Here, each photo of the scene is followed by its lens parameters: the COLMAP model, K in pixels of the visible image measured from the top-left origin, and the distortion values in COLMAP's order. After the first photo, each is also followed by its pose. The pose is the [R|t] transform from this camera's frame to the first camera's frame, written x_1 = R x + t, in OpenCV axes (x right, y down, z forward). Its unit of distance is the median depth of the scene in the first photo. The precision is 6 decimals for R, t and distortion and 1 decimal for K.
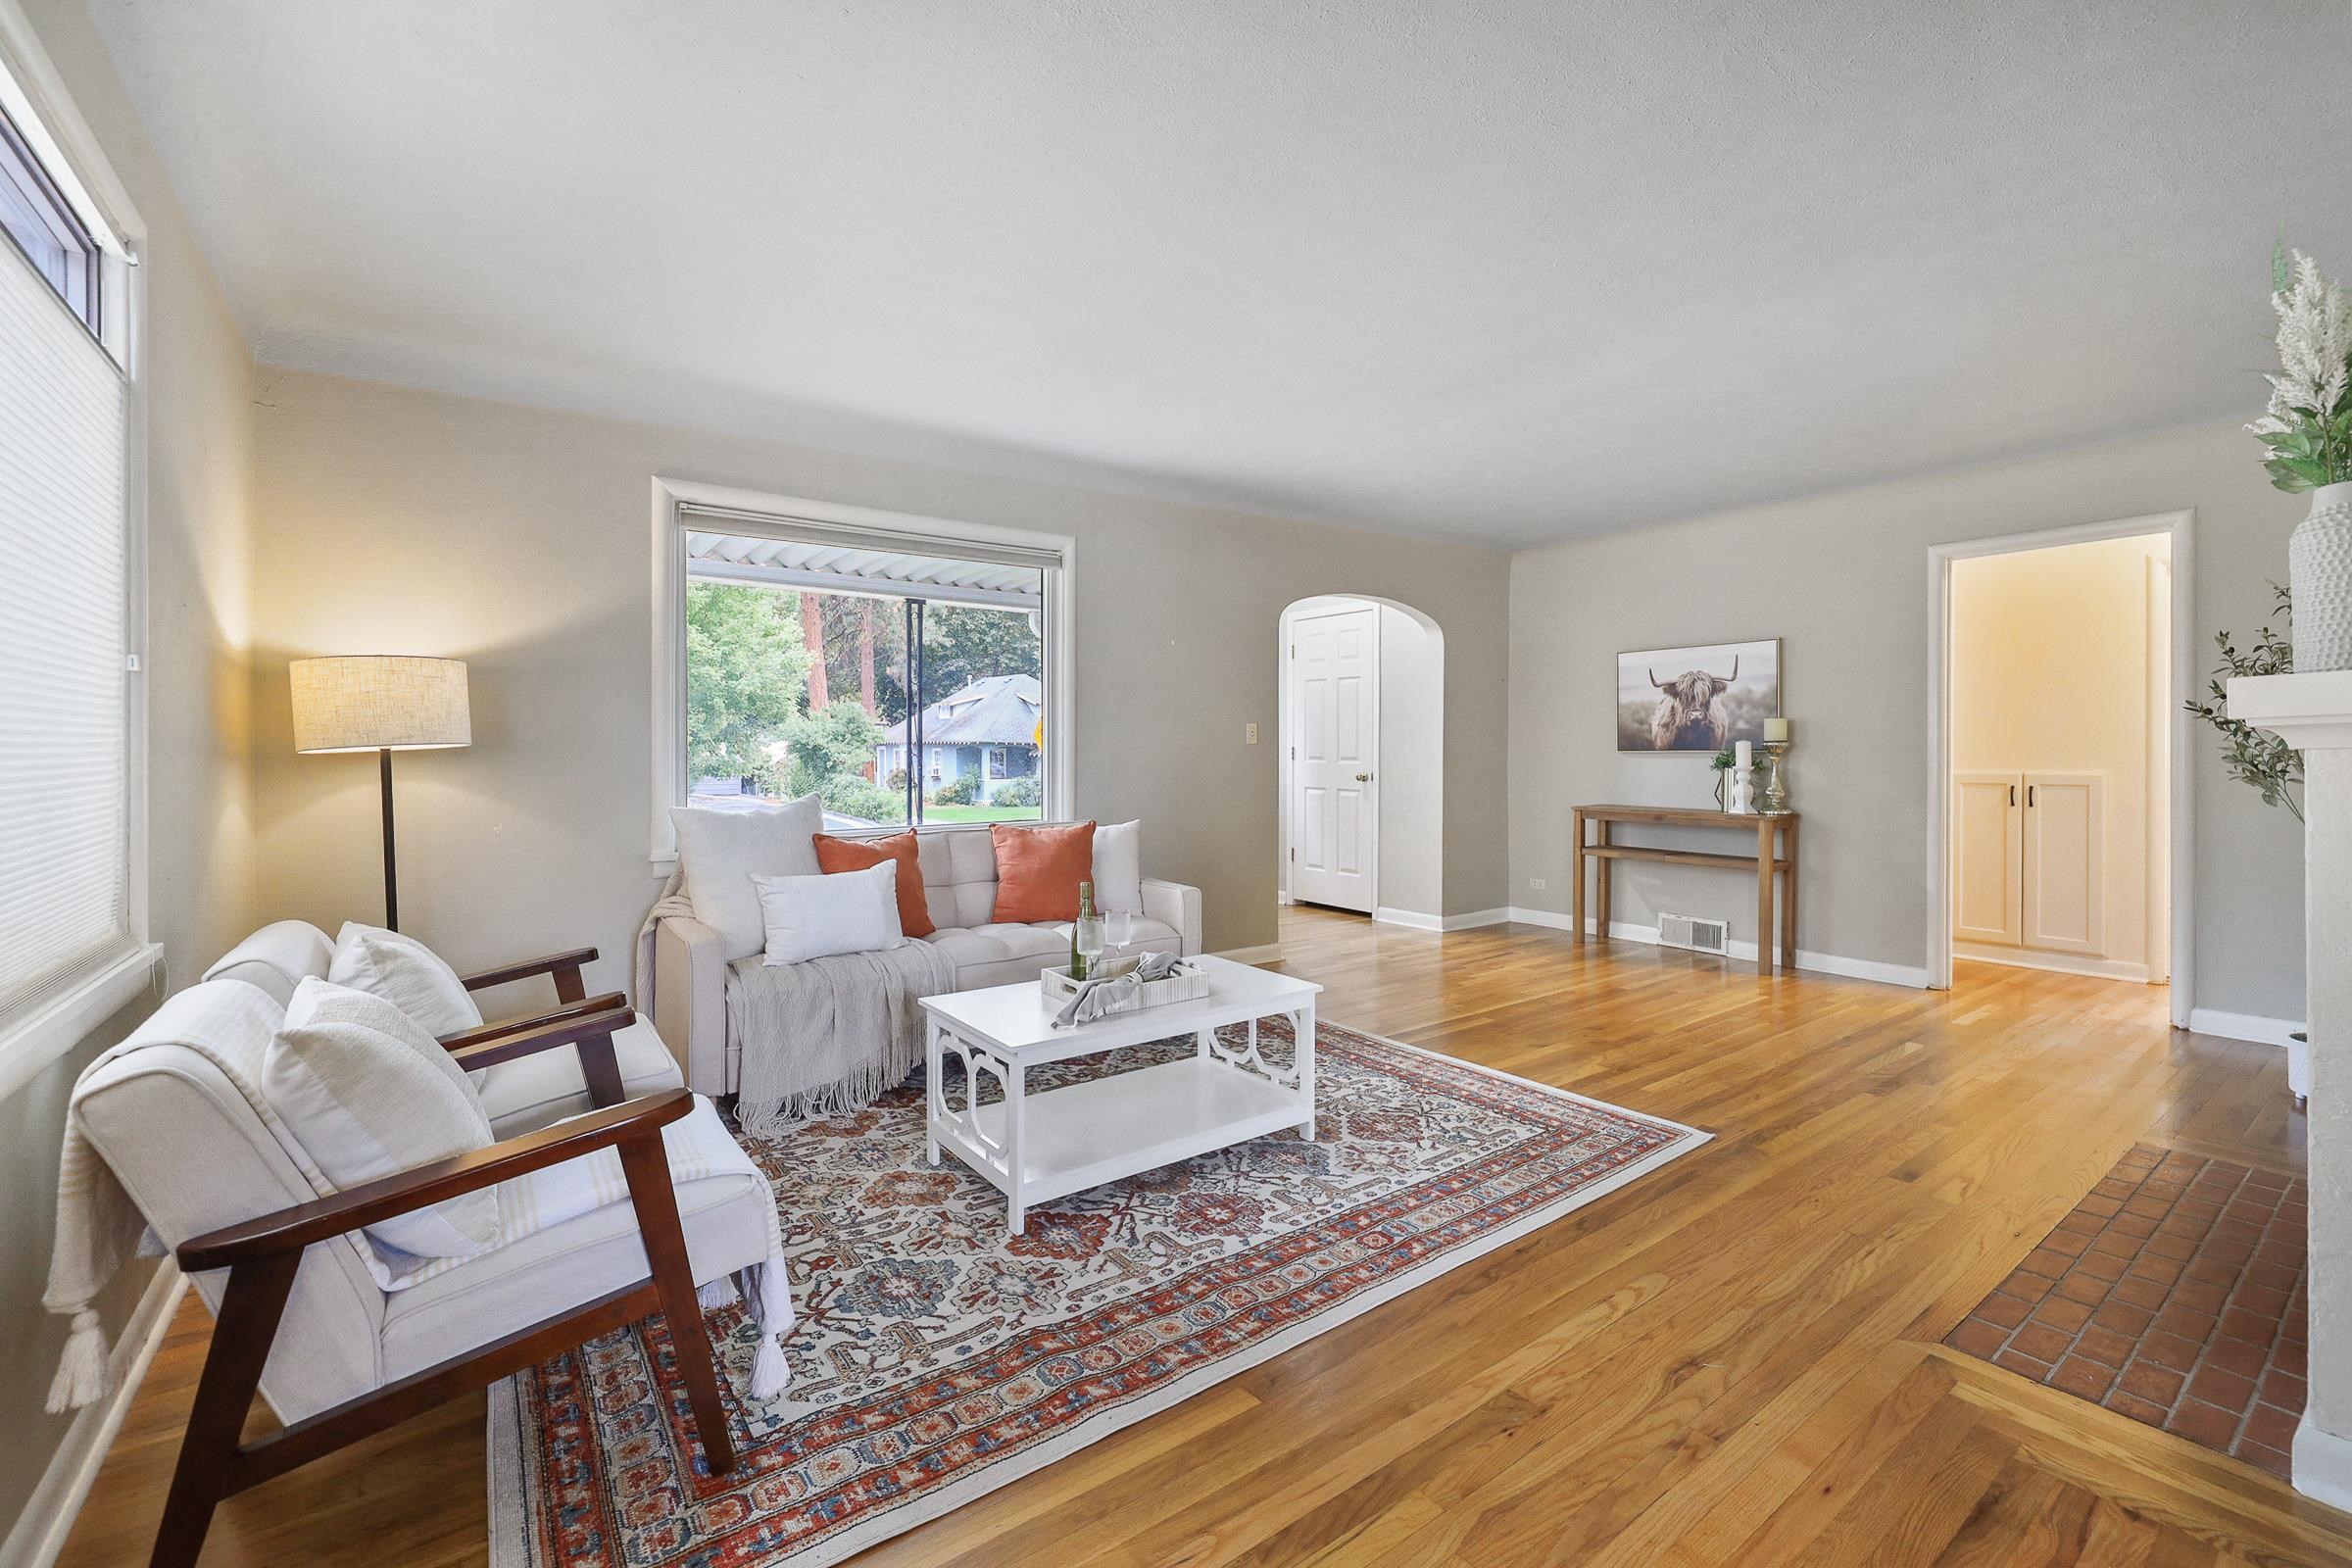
lens RADIAL K [[989.6, 0, 1163.2], [0, 989.6, 763.8], [0, 0, 1]] dist [-0.000595, 0.000448]
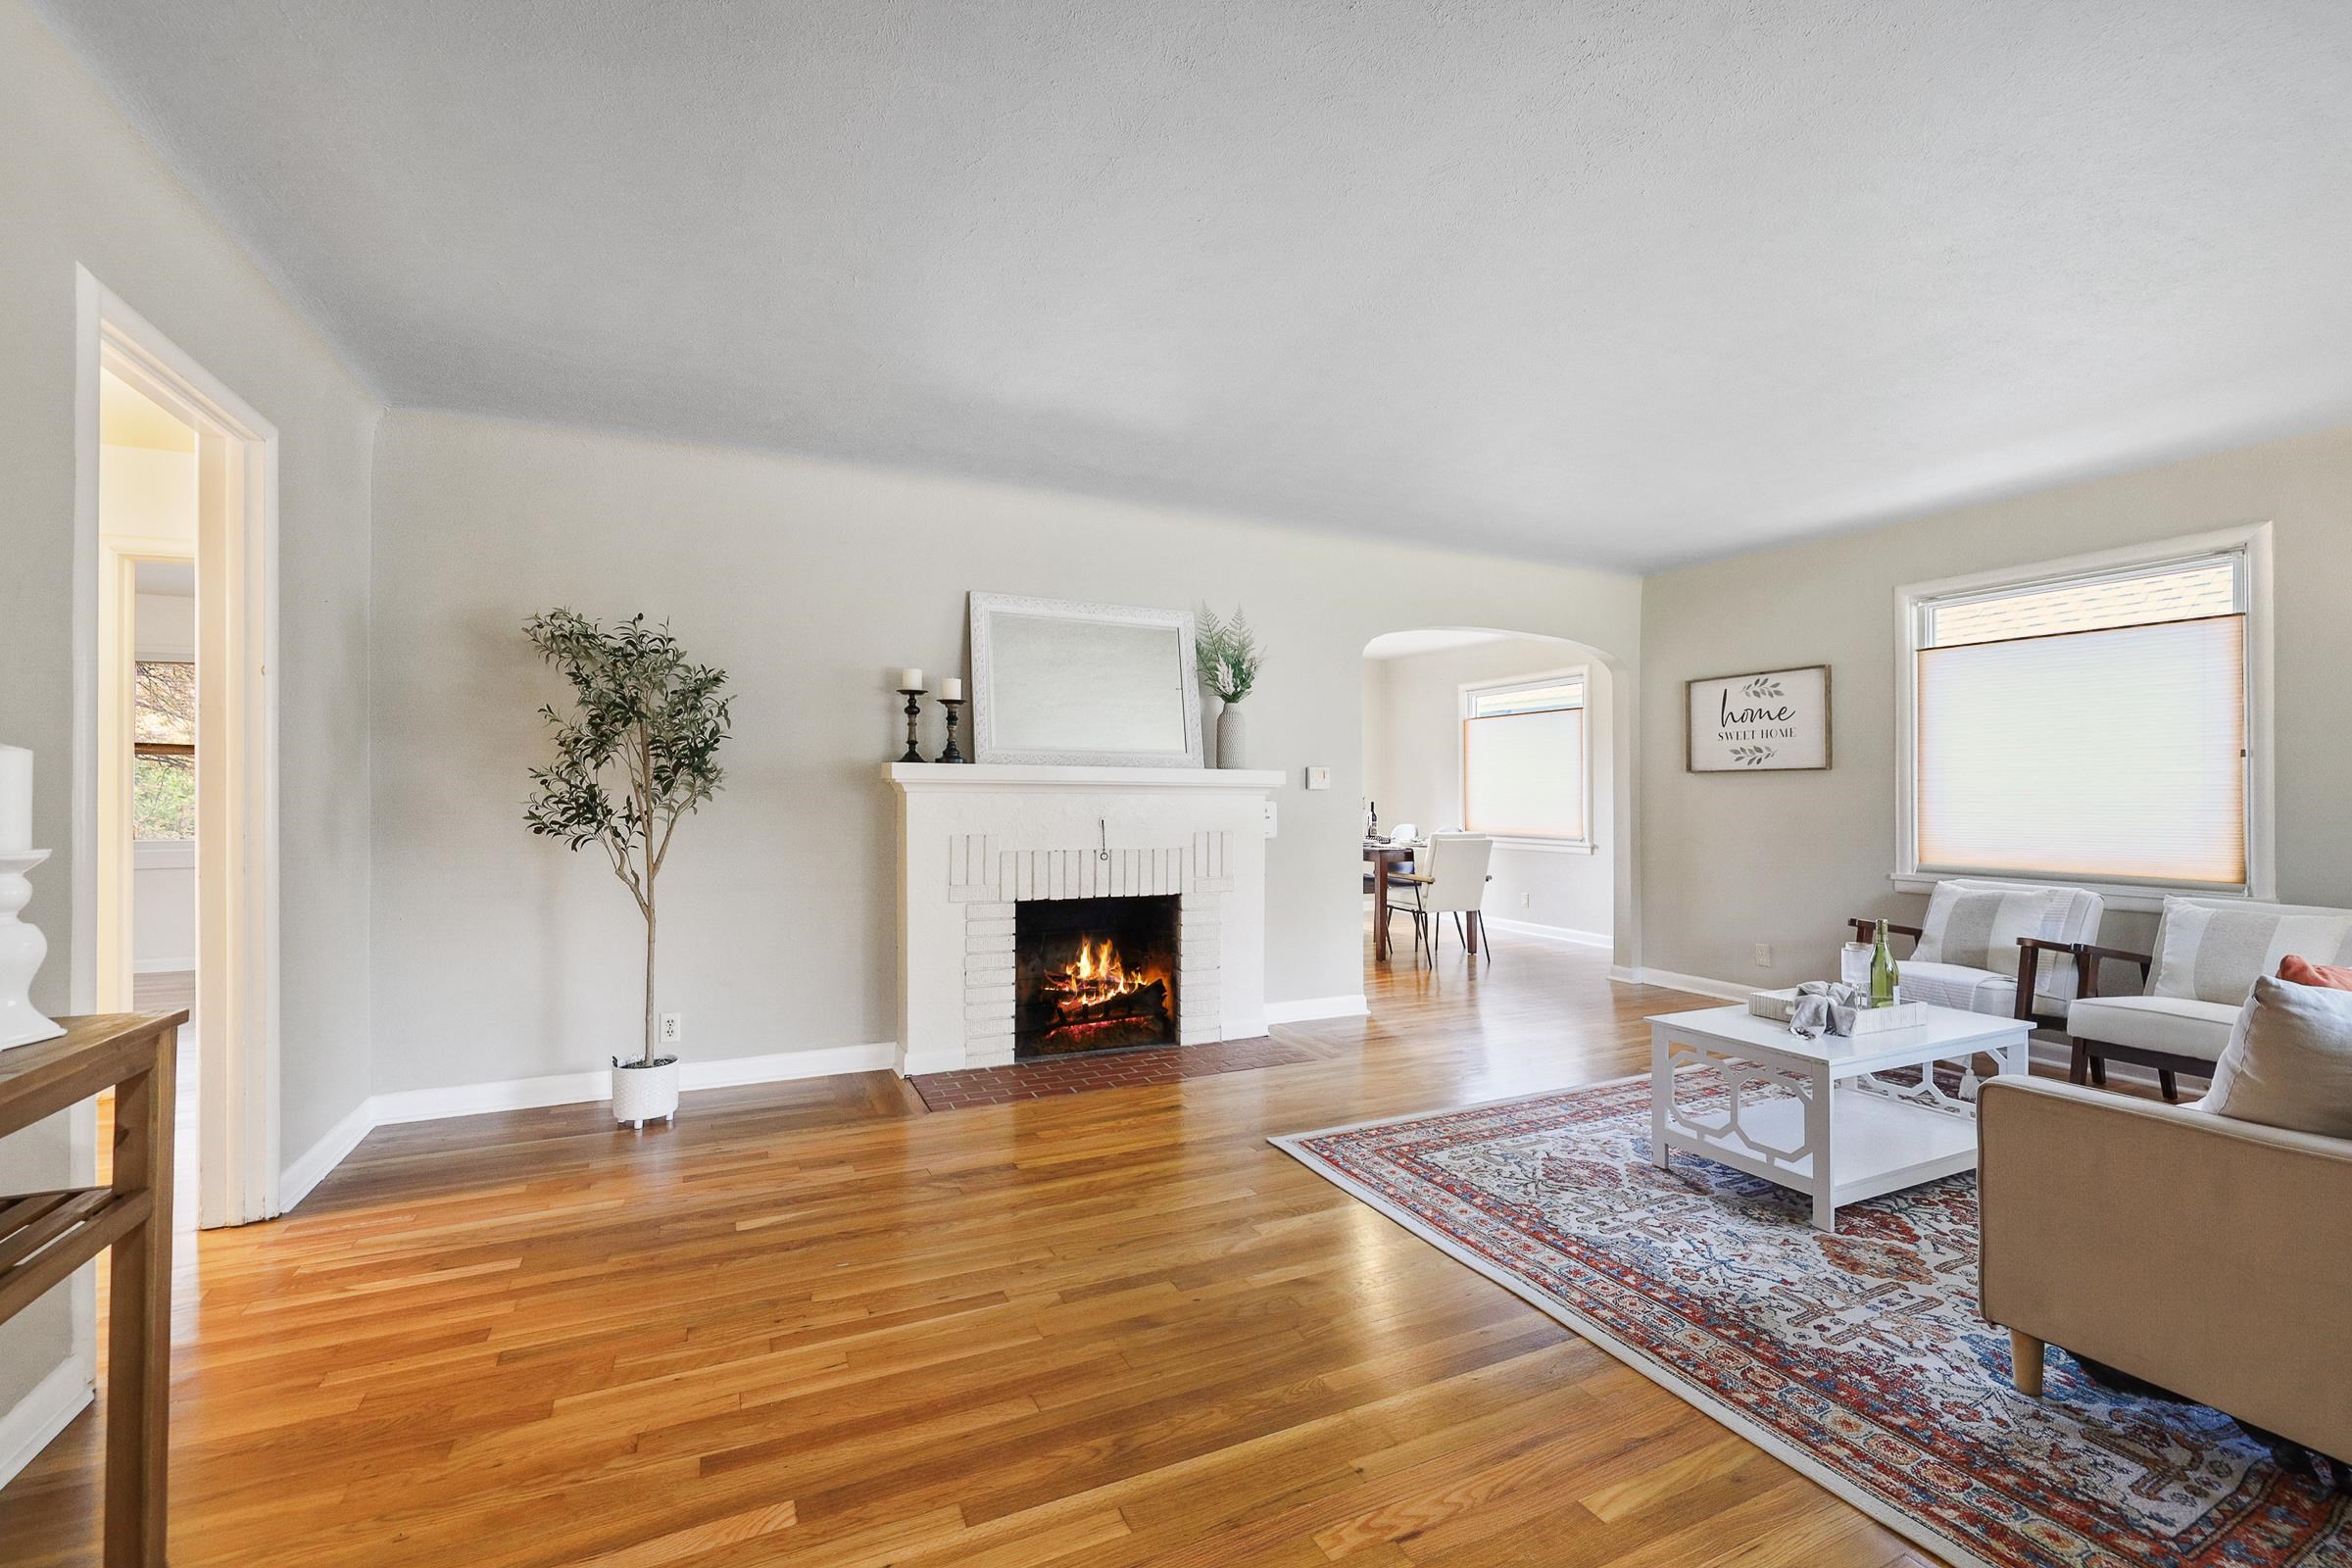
lens RADIAL K [[989.6, 0, 1181.7], [0, 989.6, 786.9], [0, 0, 1]] dist [-0.000595, 0.000448]
pose [[-0.984642, -0.005430, 0.174501, 0.461334], [-0.004981, 0.999983, 0.003012, -0.020325], [-0.174514, 0.002096, -0.984652, 2.112857]]
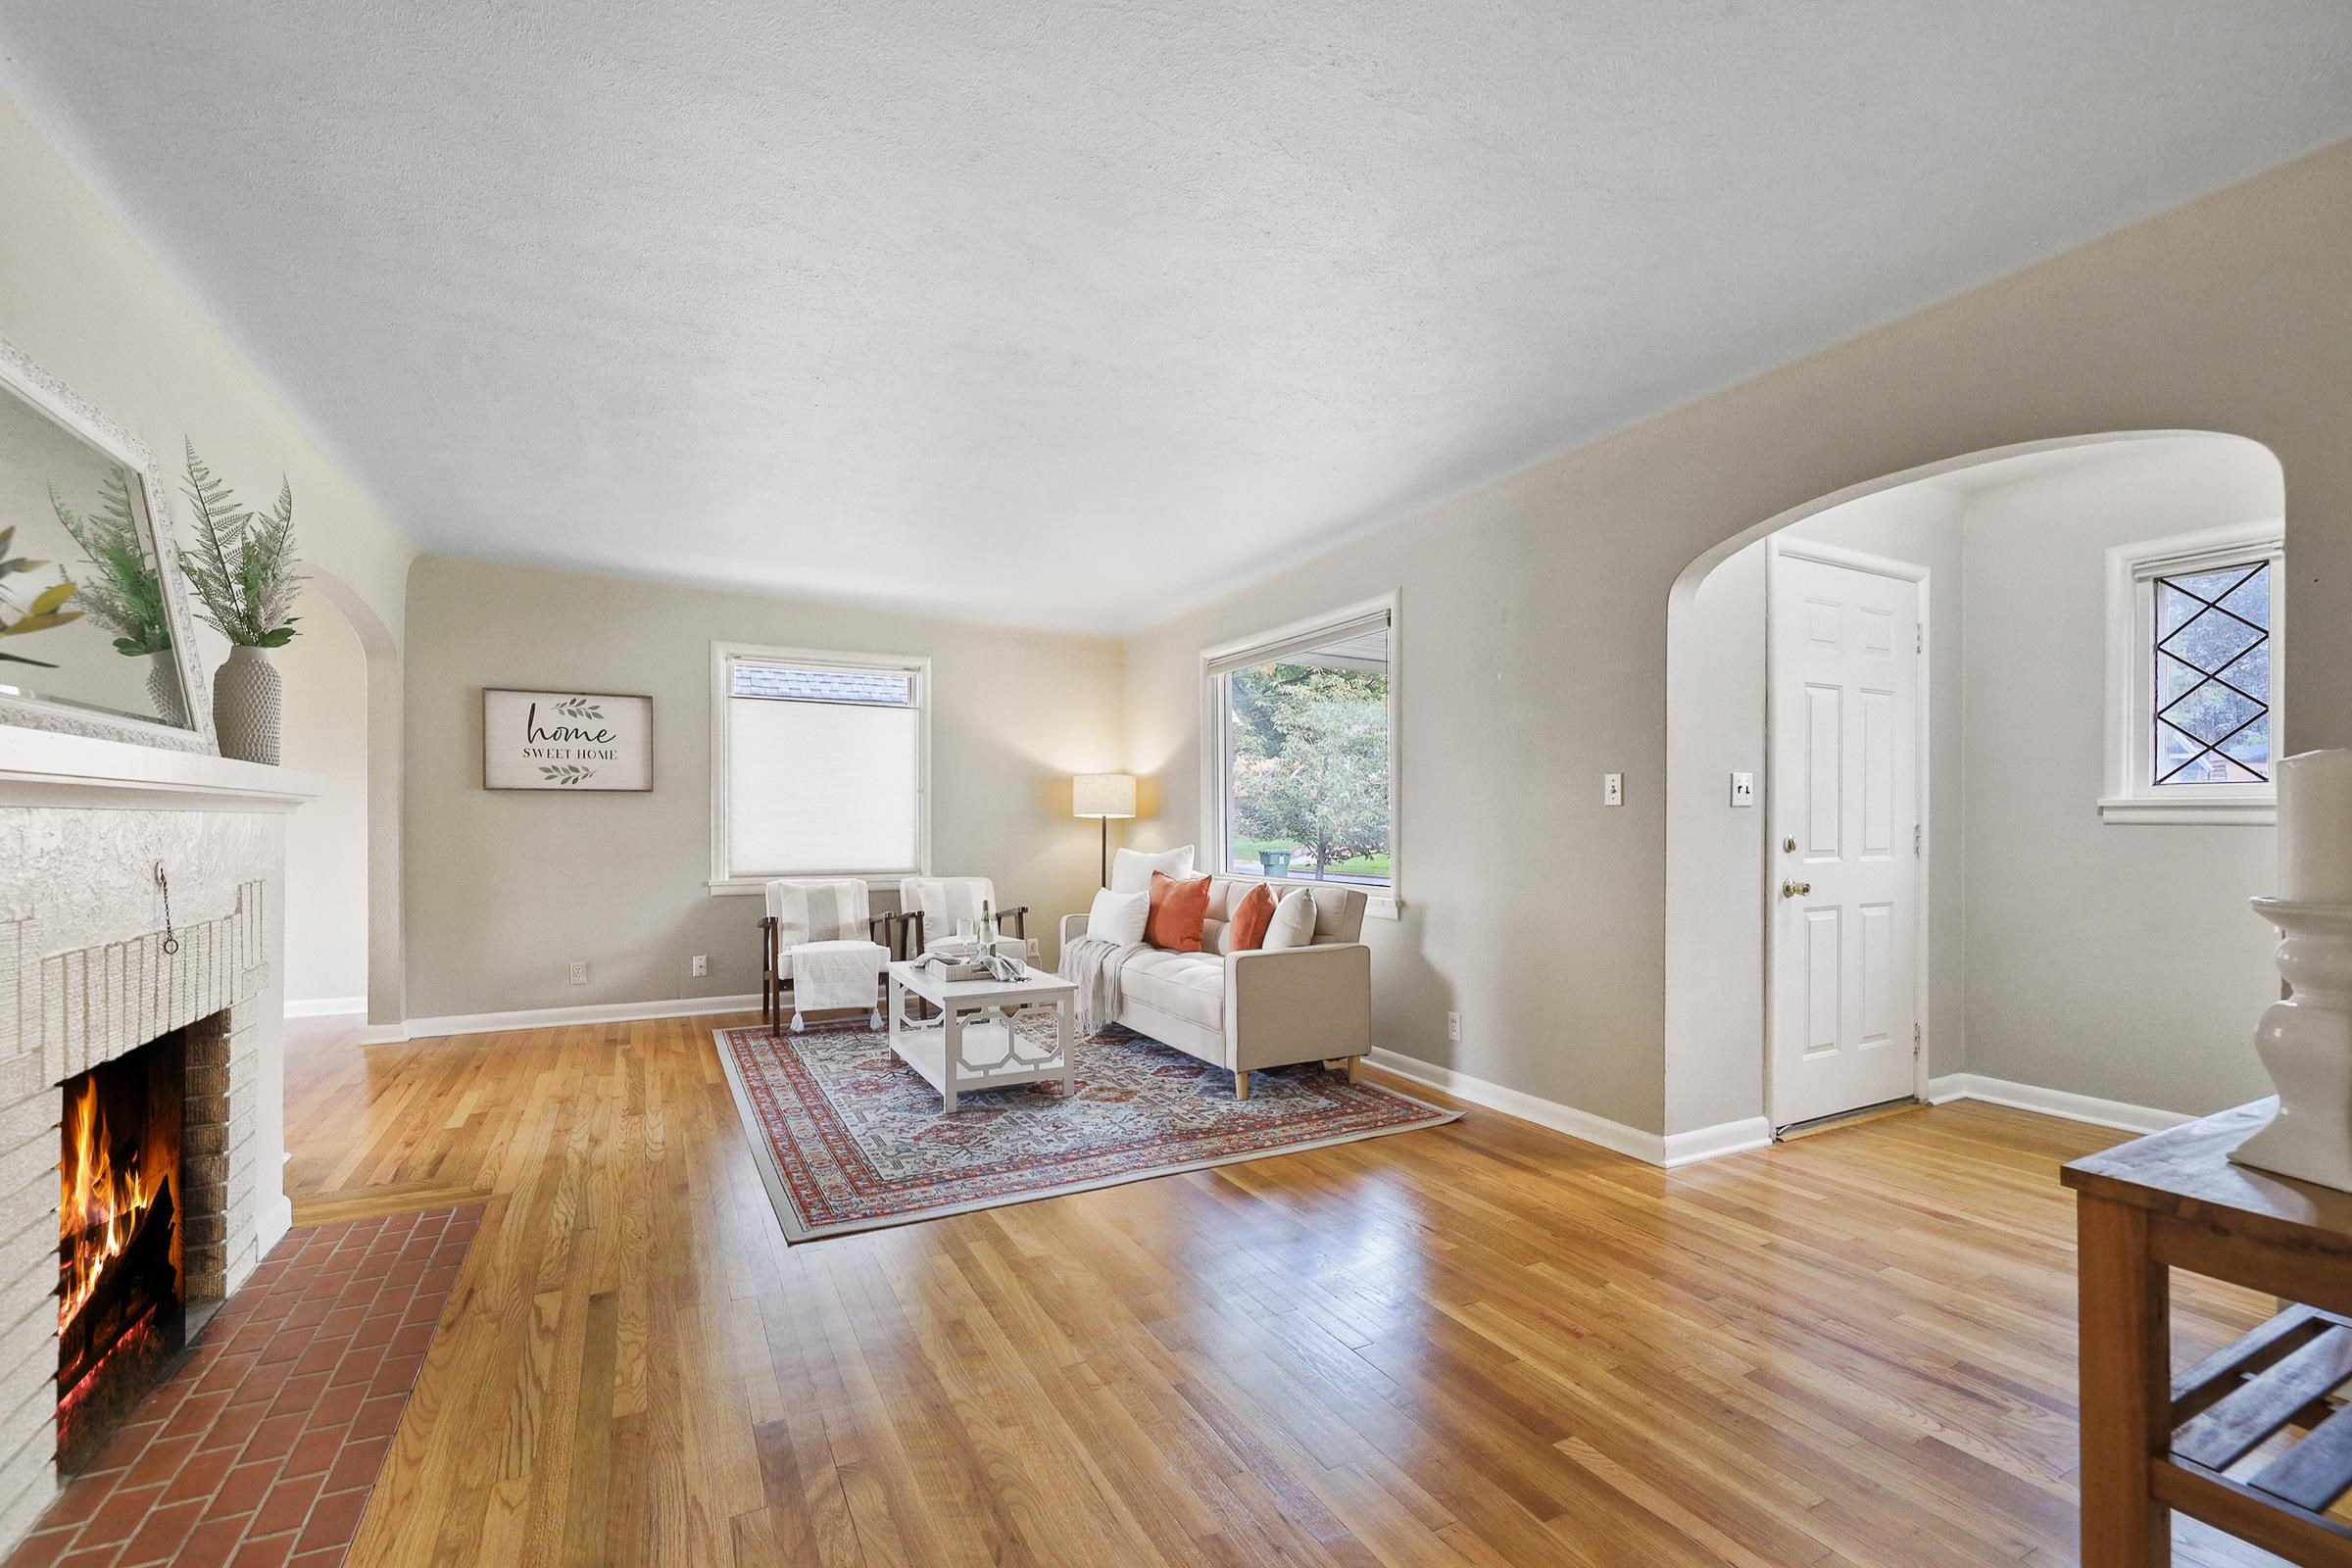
lens RADIAL K [[989.6, 0, 1169.0], [0, 989.6, 821.6], [0, 0, 1]] dist [-0.000595, 0.000448]
pose [[-0.143006, -0.001020, -0.989721, 1.398913], [-0.014699, 0.999891, 0.001093, -0.010301], [0.989613, 0.014704, -0.143006, 1.468344]]
